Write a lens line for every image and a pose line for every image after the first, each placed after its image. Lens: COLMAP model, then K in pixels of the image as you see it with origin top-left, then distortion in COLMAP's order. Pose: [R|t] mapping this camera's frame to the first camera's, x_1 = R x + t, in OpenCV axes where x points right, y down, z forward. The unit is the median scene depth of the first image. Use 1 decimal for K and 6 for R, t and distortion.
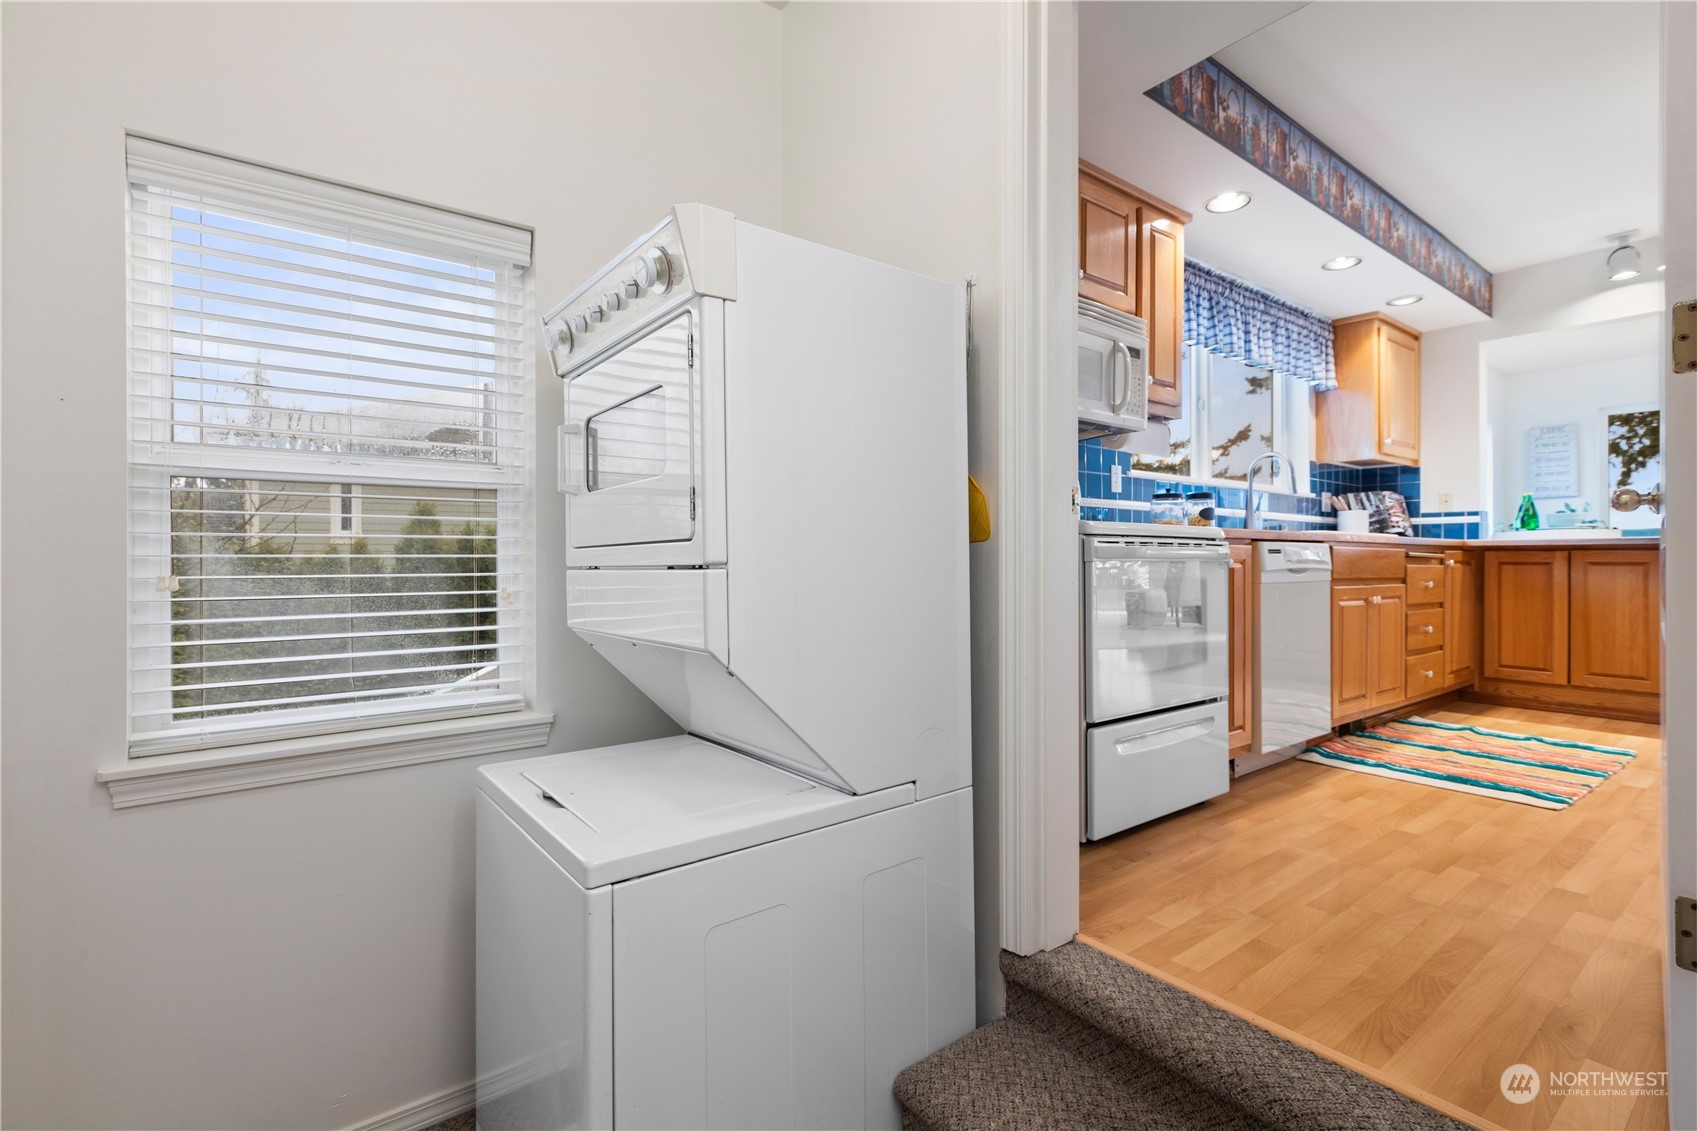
lens RADIAL K [[770.4, 0, 844.3], [0, 770.4, 564.8], [0, 0, 1]] dist [0.006732, -0.000042]
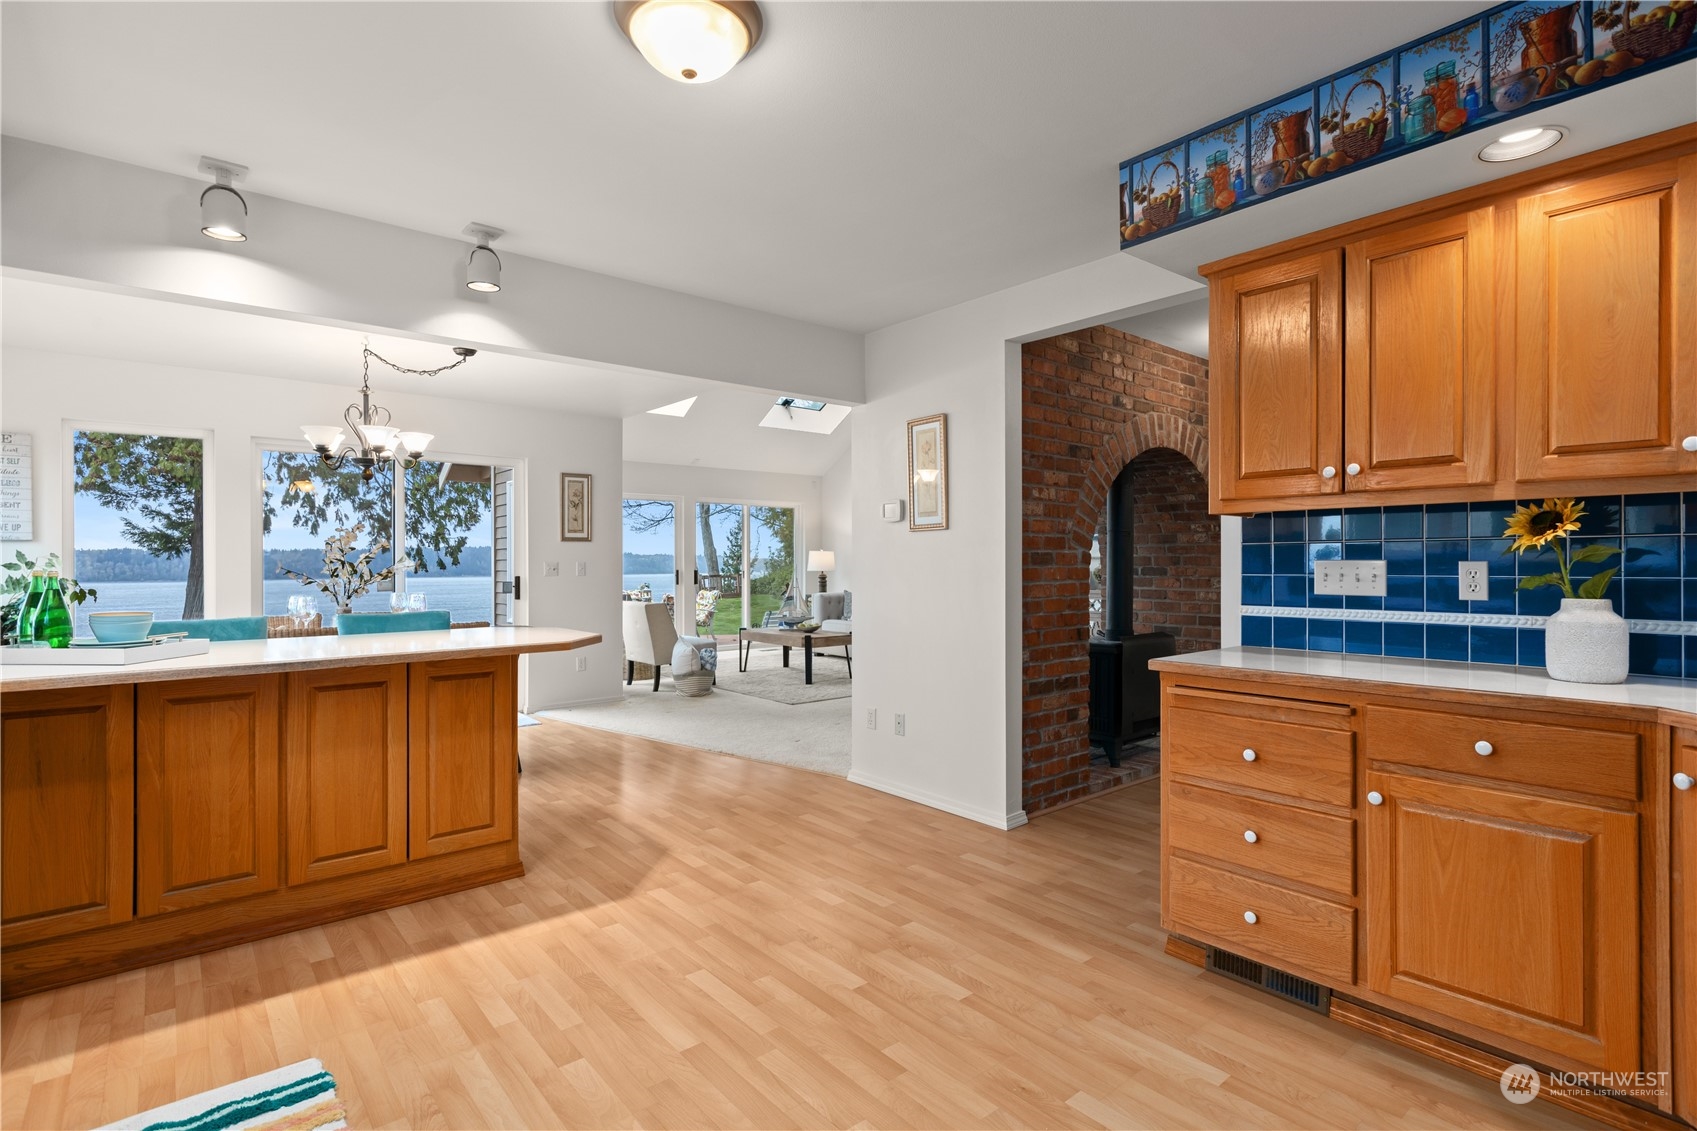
lens RADIAL K [[810.1, 0, 854.3], [0, 810.1, 567.9], [0, 0, 1]] dist [-0.002088, -0.000333]
pose [[-0.053418, -0.002674, 0.998569, 0.319539], [0.004755, 0.999984, 0.002932, -0.101572], [-0.998561, 0.004905, -0.053405, 0.509022]]
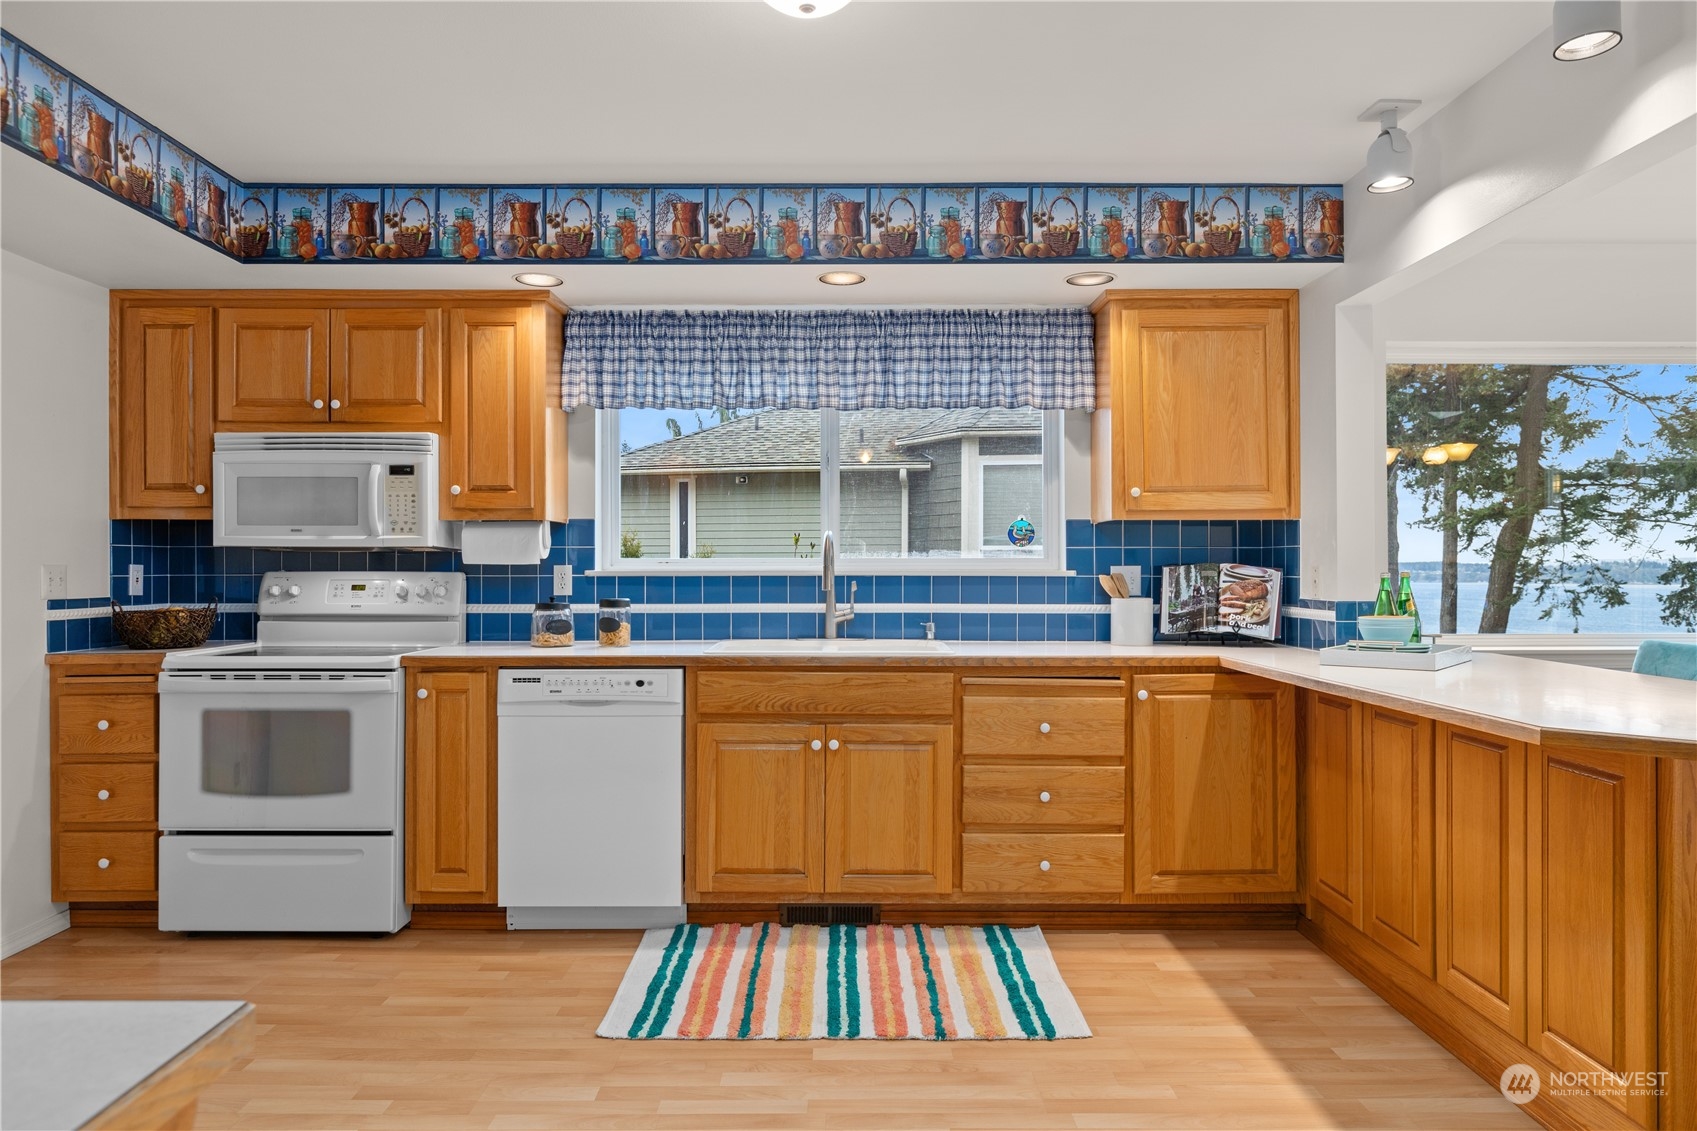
lens RADIAL K [[1068.1, 0, 844.7], [0, 1068.1, 562.0], [0, 0, 1]] dist [-0.005188, 0.000269]
pose [[0.796903, 0.000062, -0.604108, 1.108076], [-0.004604, 0.999972, -0.005971, -0.102893], [0.604090, 0.007540, 0.796880, 0.171225]]
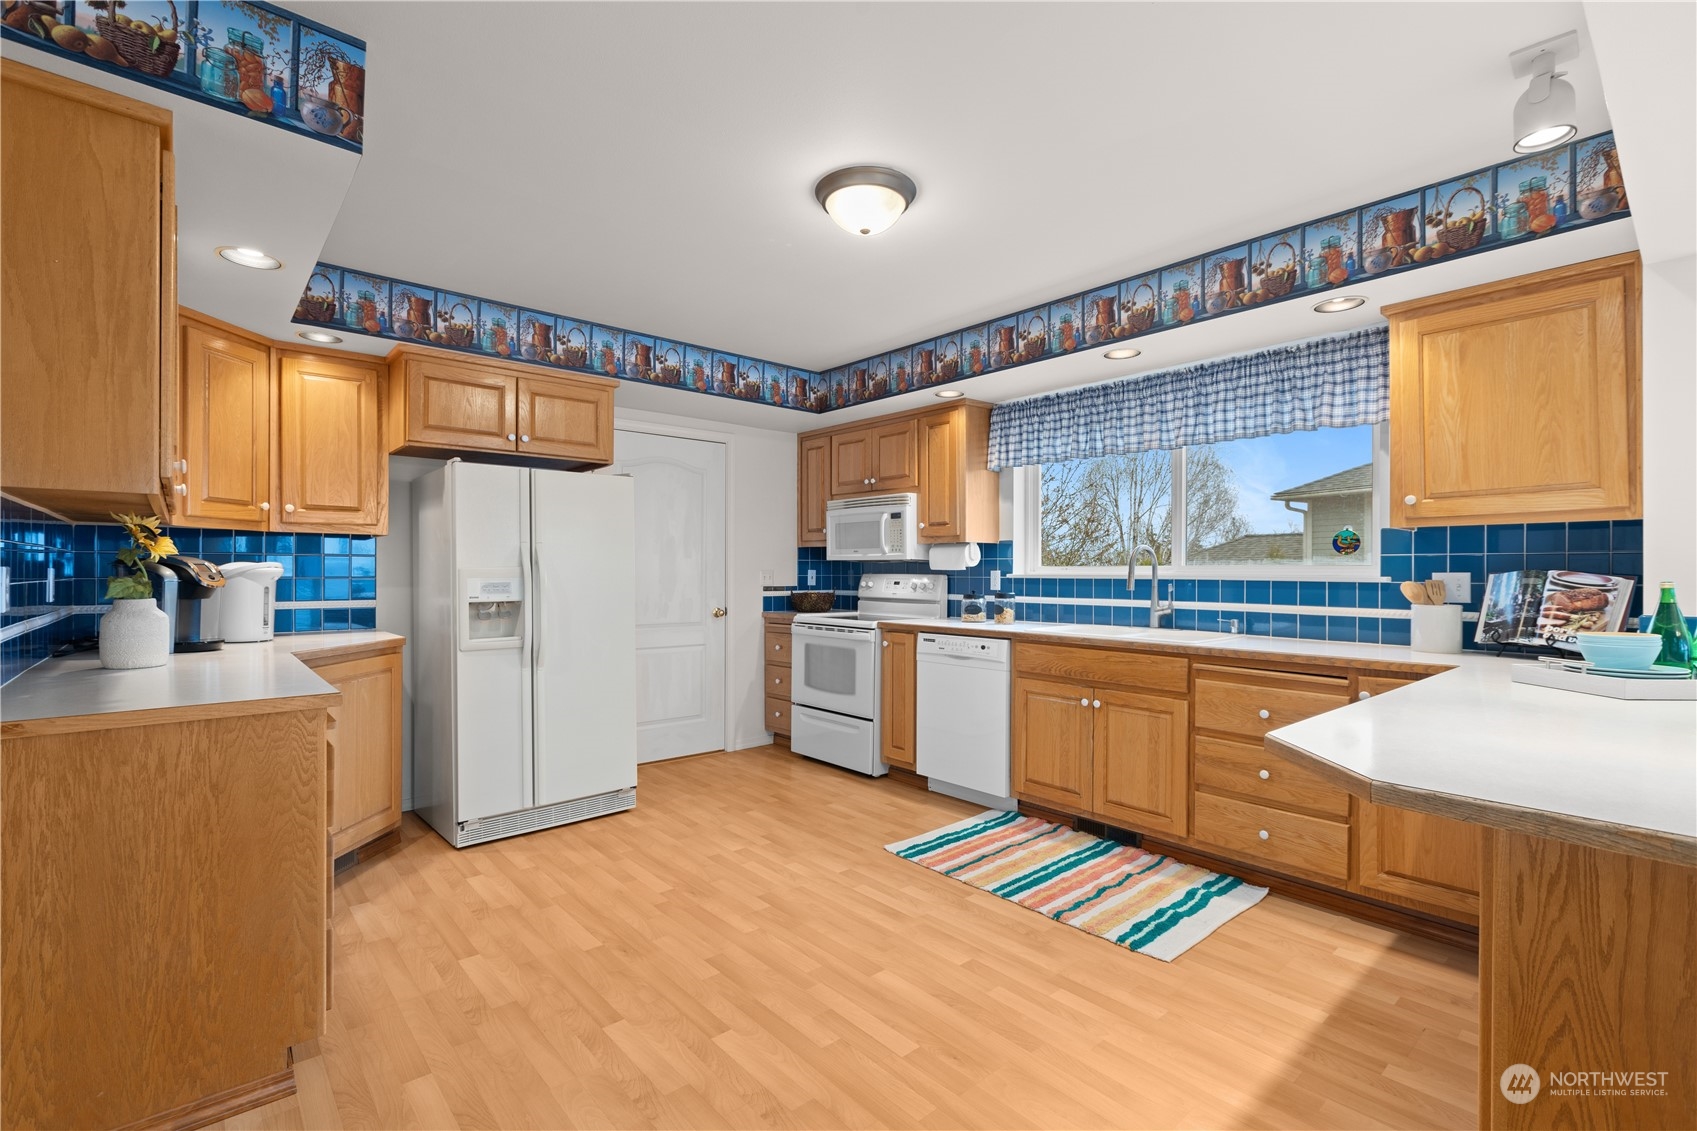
lens RADIAL K [[770.4, 0, 845.0], [0, 770.4, 572.6], [0, 0, 1]] dist [0.006732, -0.000042]
pose [[0.063384, 0.005315, -0.997975, 1.398409], [-0.007599, 0.999959, 0.004843, -0.105620], [0.997960, 0.007277, 0.063421, 0.521880]]
